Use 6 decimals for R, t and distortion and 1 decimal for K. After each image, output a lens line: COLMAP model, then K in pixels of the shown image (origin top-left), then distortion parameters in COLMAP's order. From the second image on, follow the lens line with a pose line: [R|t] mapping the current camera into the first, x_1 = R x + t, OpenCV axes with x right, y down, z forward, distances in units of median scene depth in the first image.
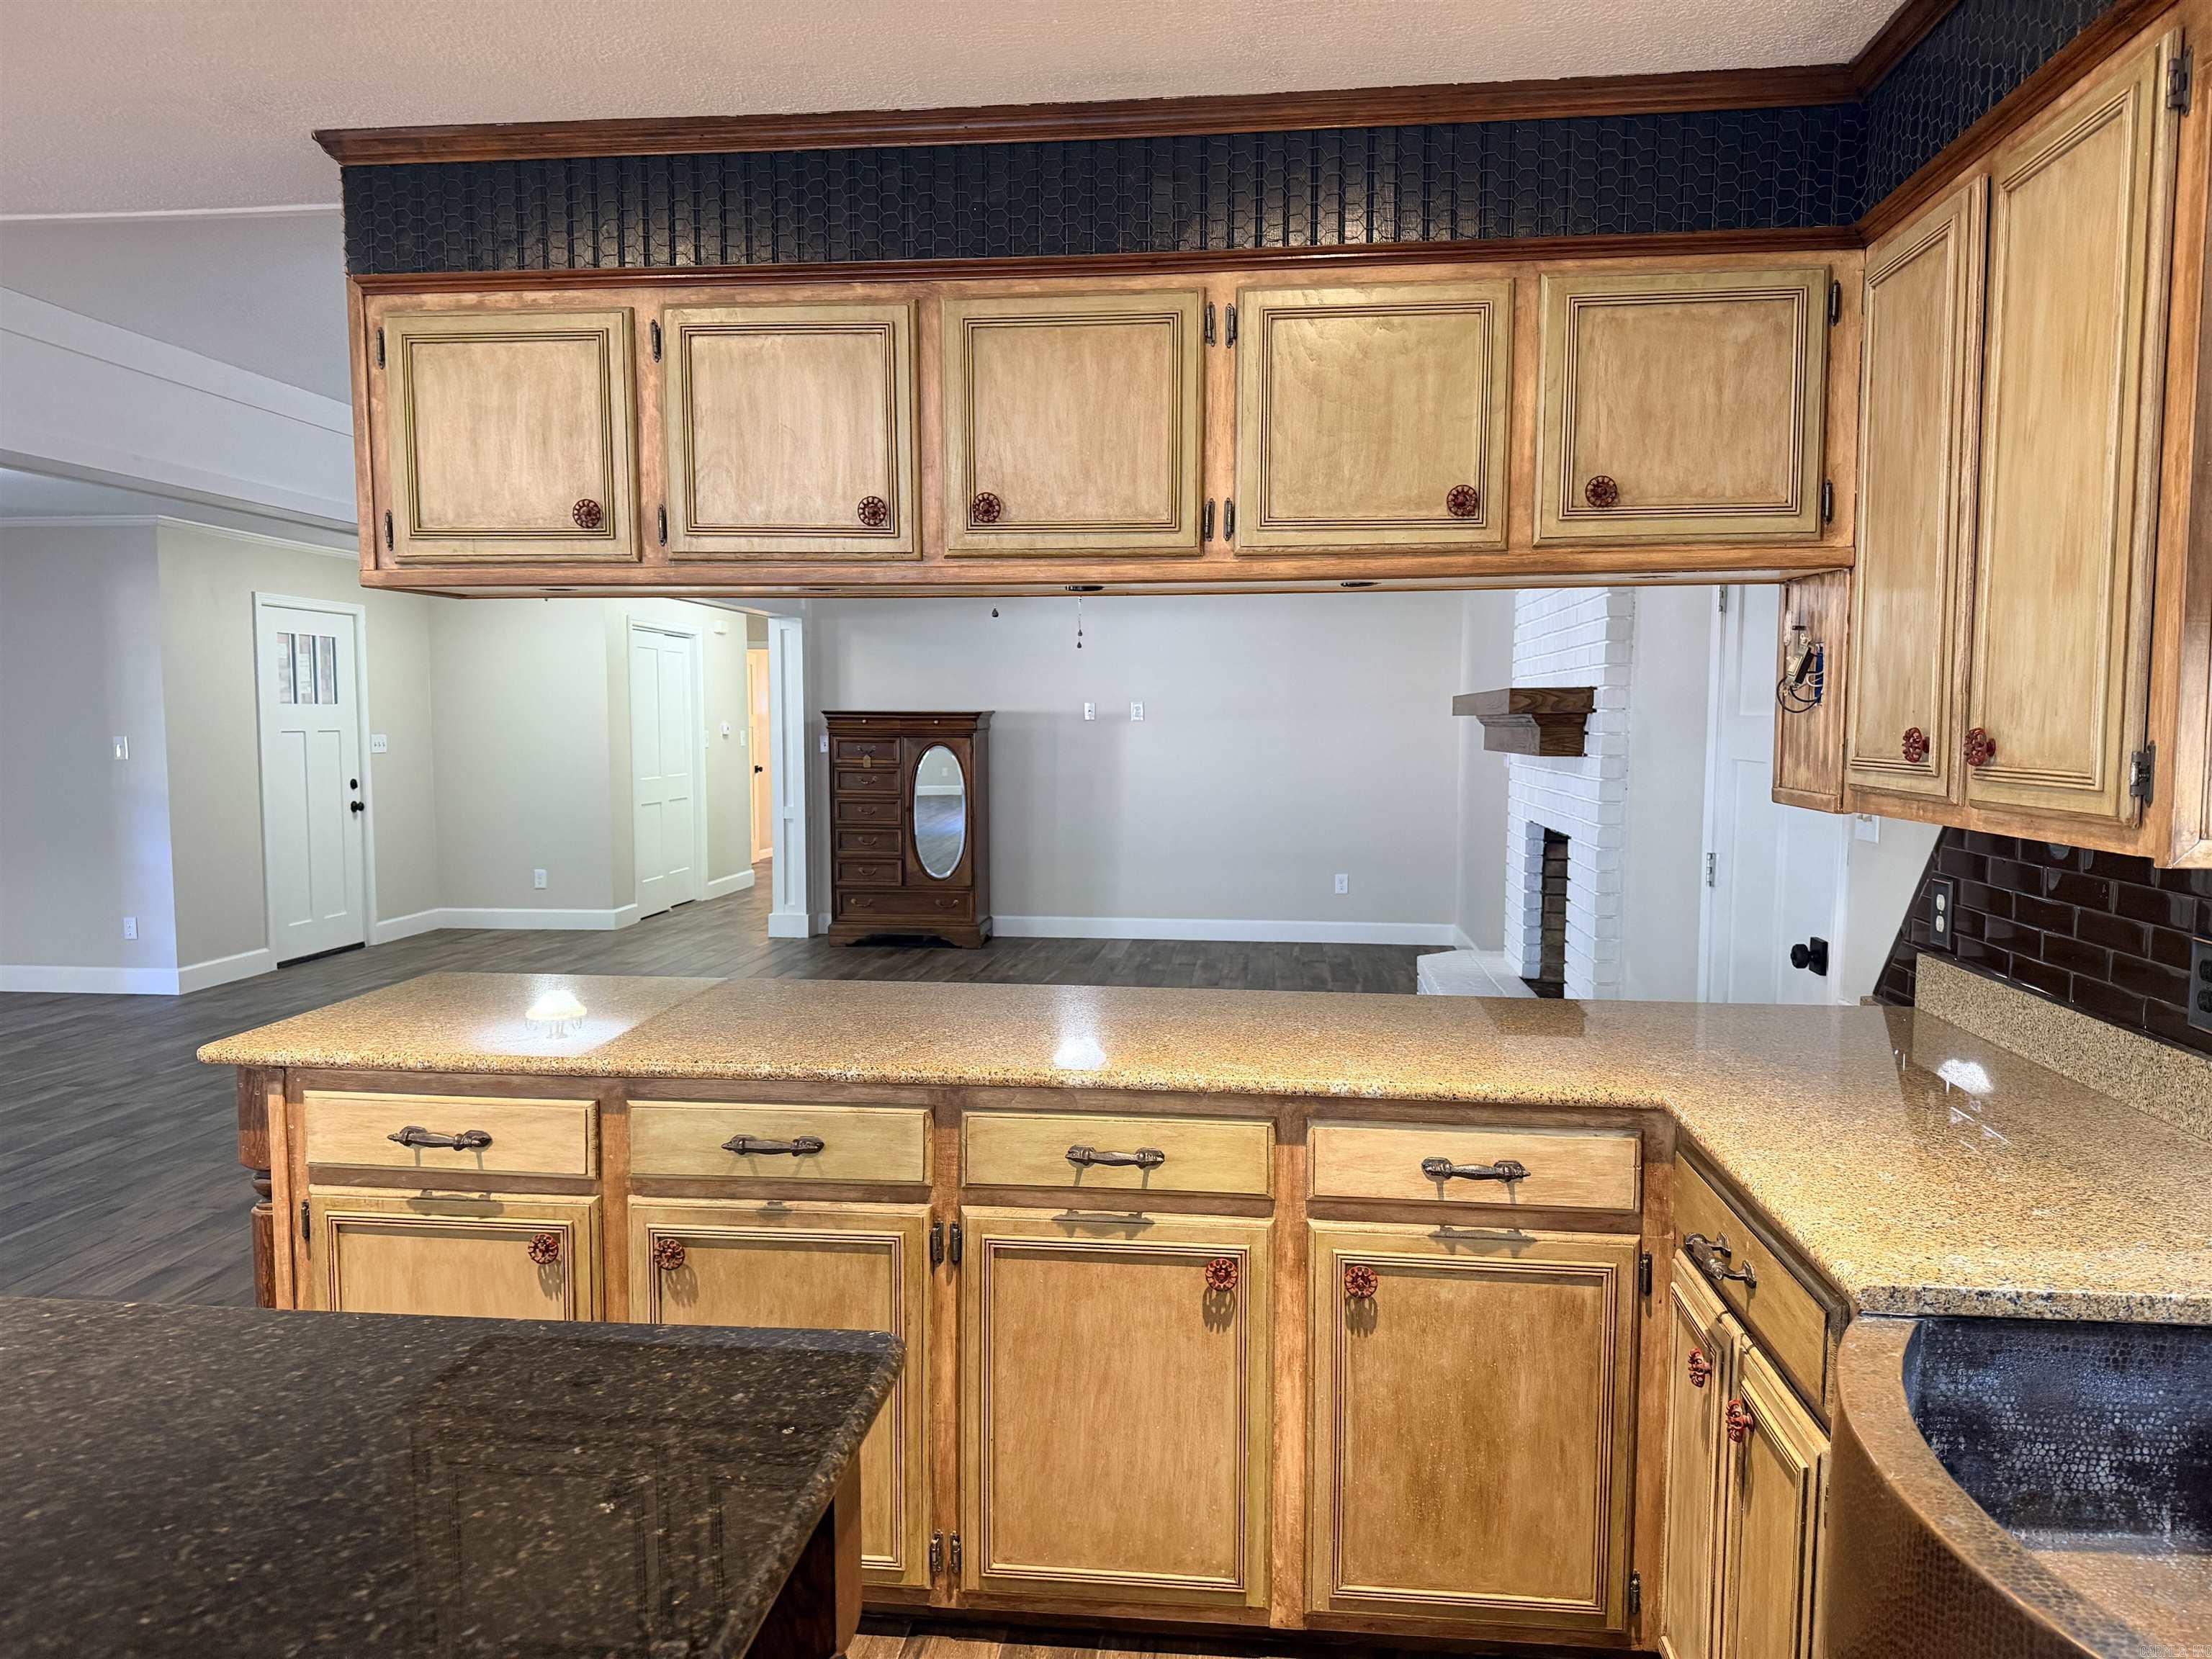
lens RADIAL K [[1567.9, 0, 1090.6], [0, 1567.9, 837.2], [0, 0, 1]] dist [0.026760, -0.036653]
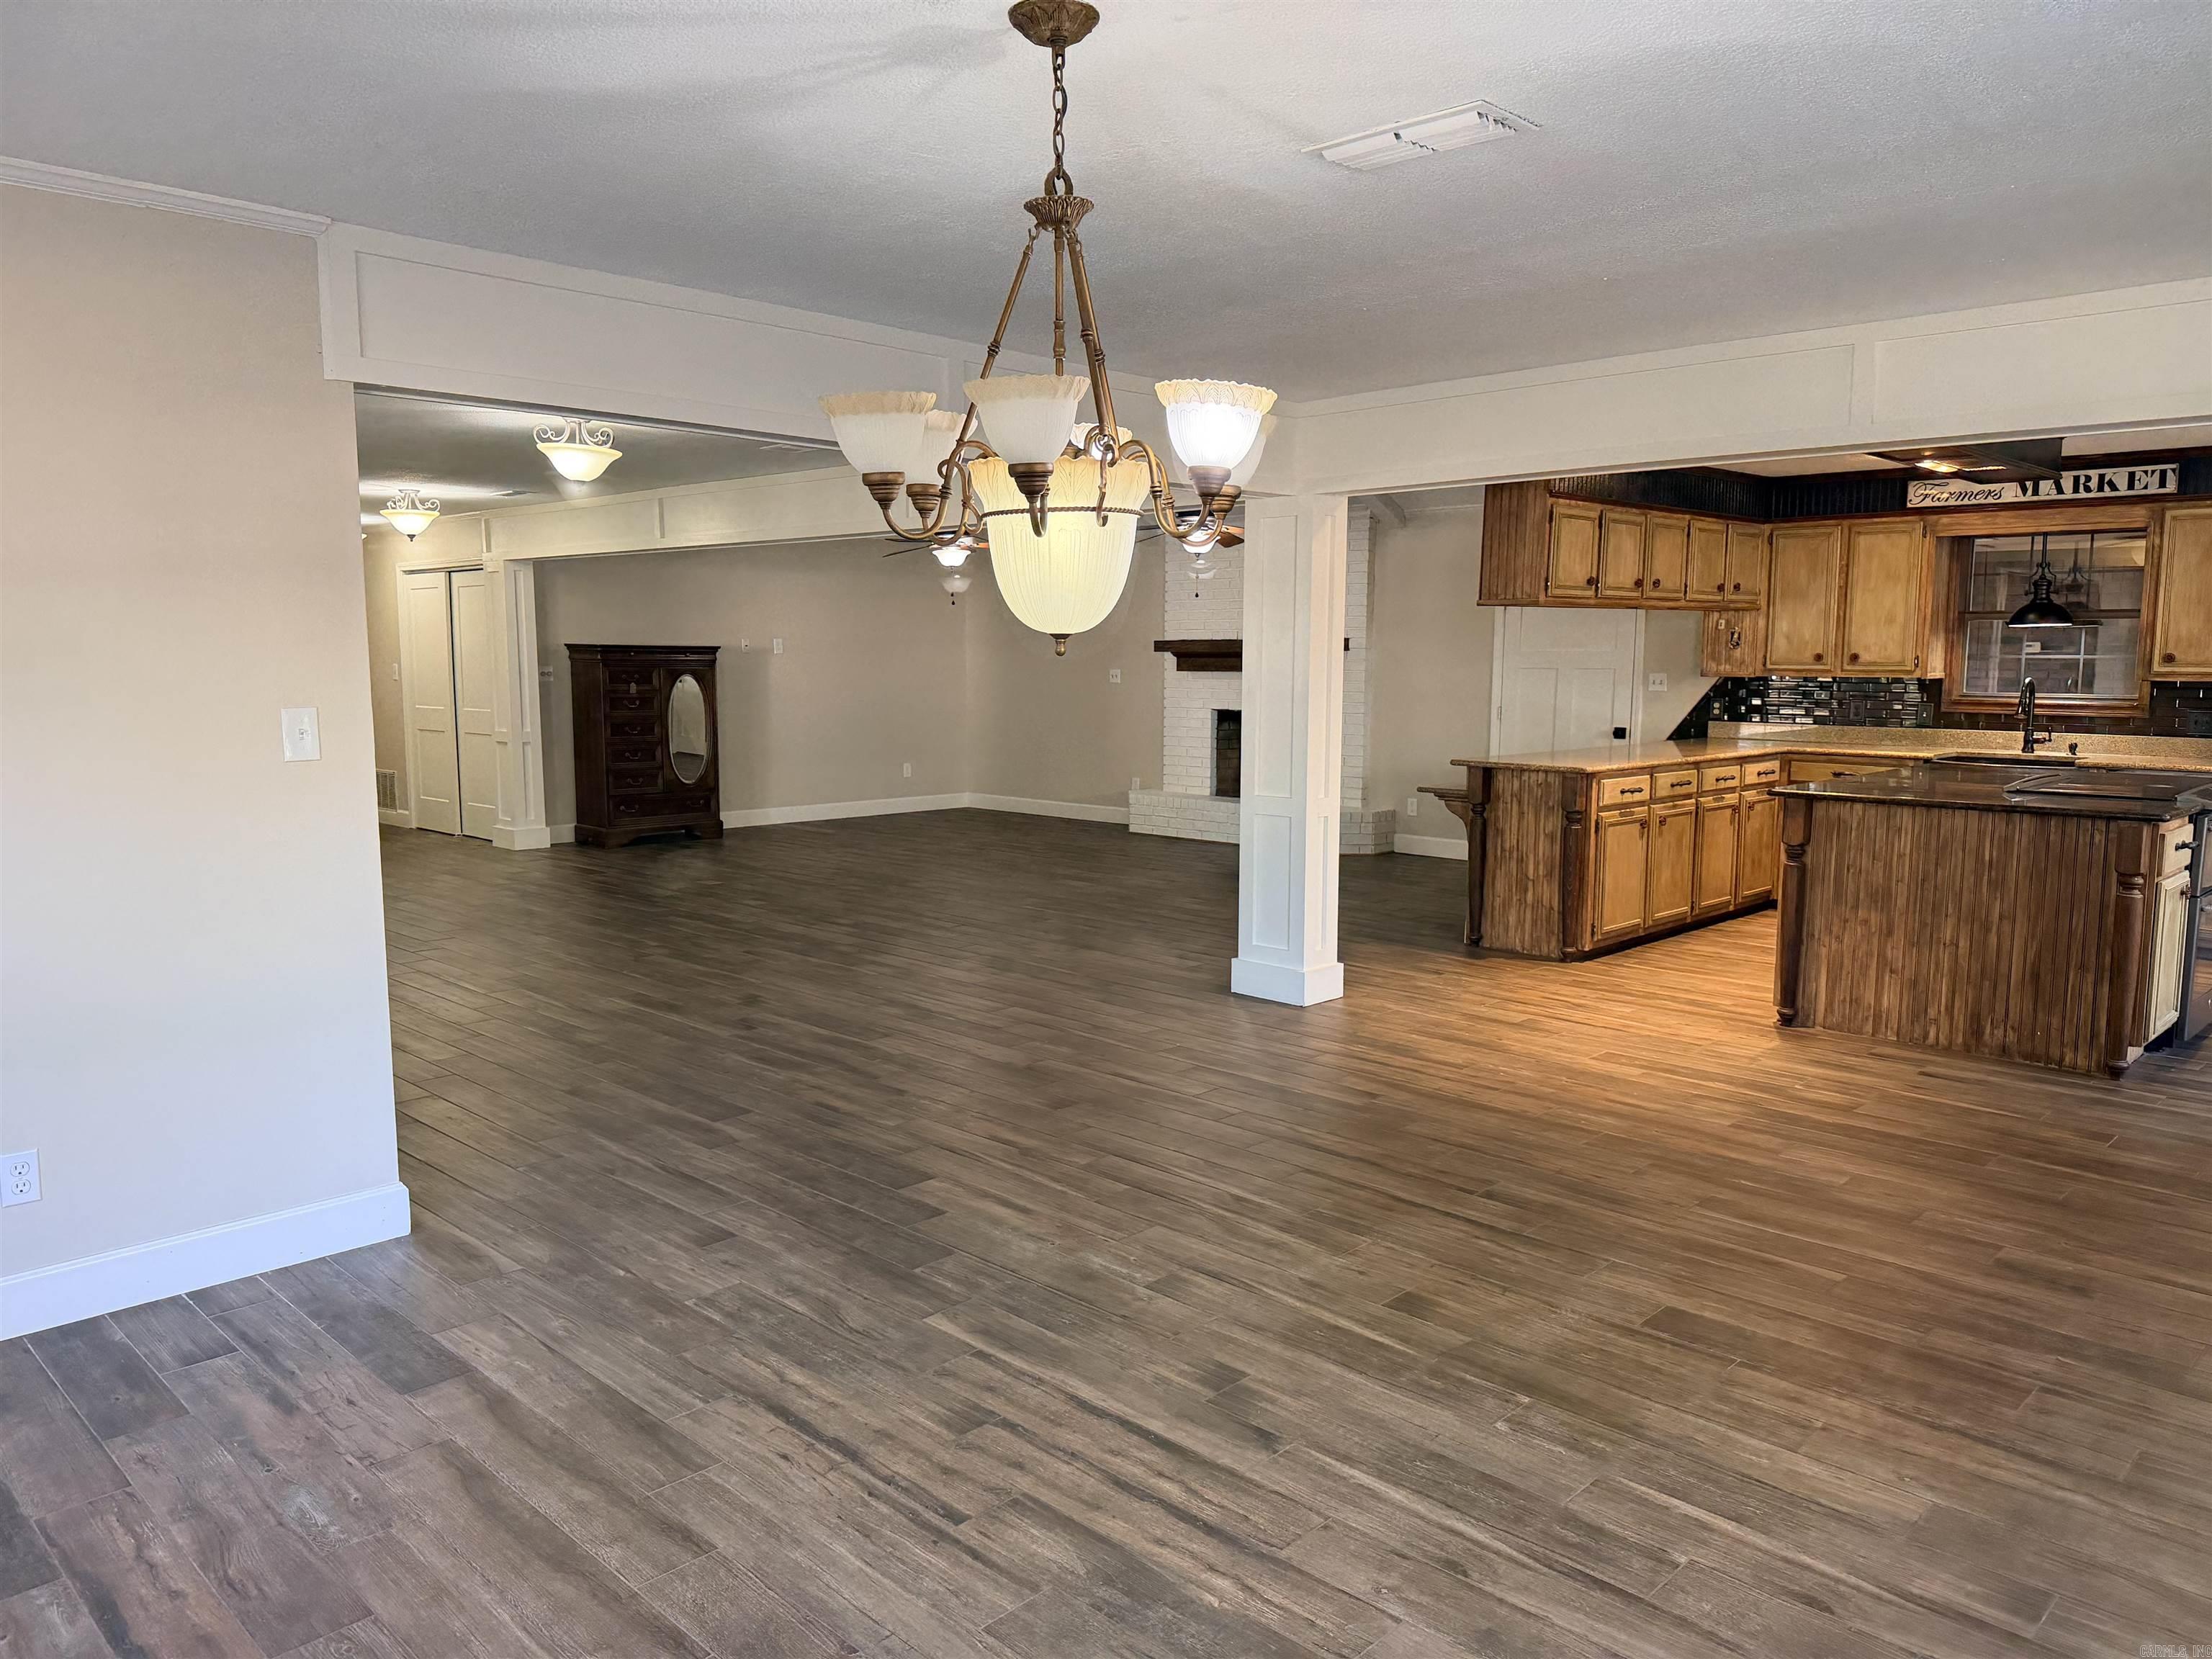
lens RADIAL K [[1567.9, 0, 1127.5], [0, 1567.9, 825.0], [0, 0, 1]] dist [0.026760, -0.036653]
pose [[0.616193, -0.091142, 0.782304, -3.318040], [0.062245, 0.995810, 0.066988, -0.007740], [-0.785131, 0.007417, 0.619285, -0.115995]]
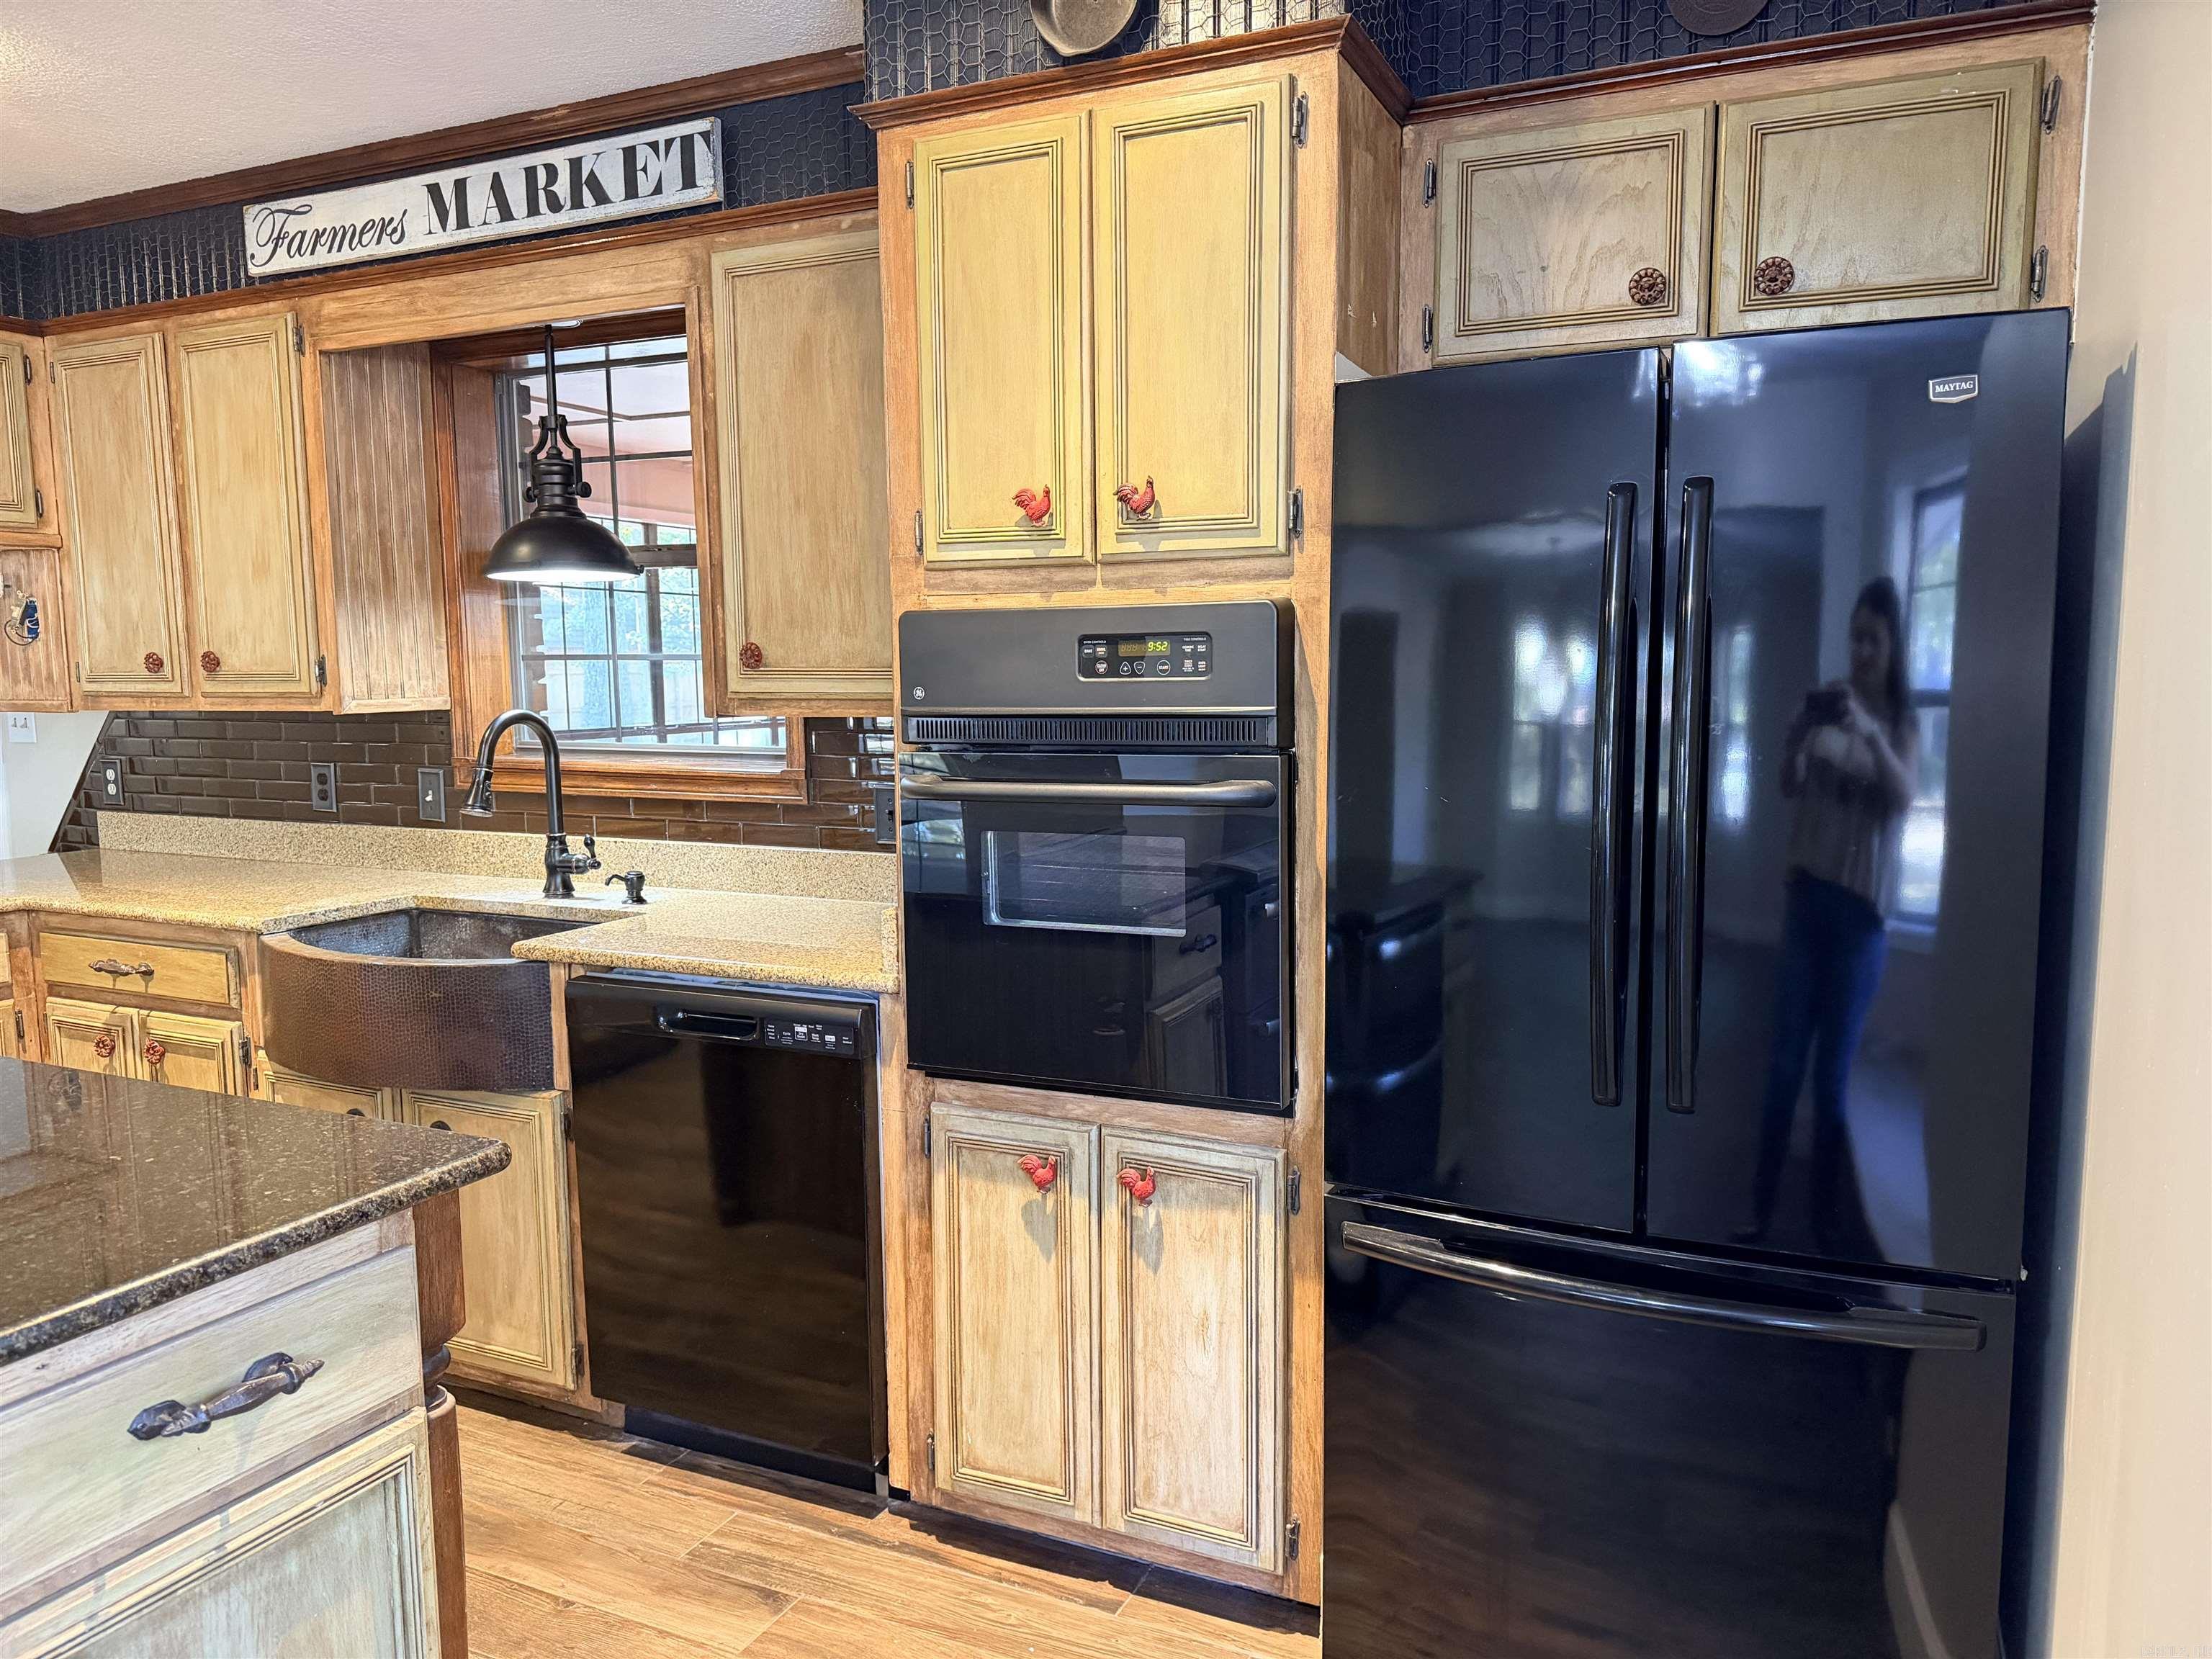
lens RADIAL K [[1567.9, 0, 1106.3], [0, 1567.9, 851.7], [0, 0, 1]] dist [0.026760, -0.036653]
pose [[0.324206, -0.123282, 0.937919, -0.636636], [0.082502, 0.991379, 0.101791, 0.045897], [-0.942382, 0.044379, 0.331582, -0.429425]]
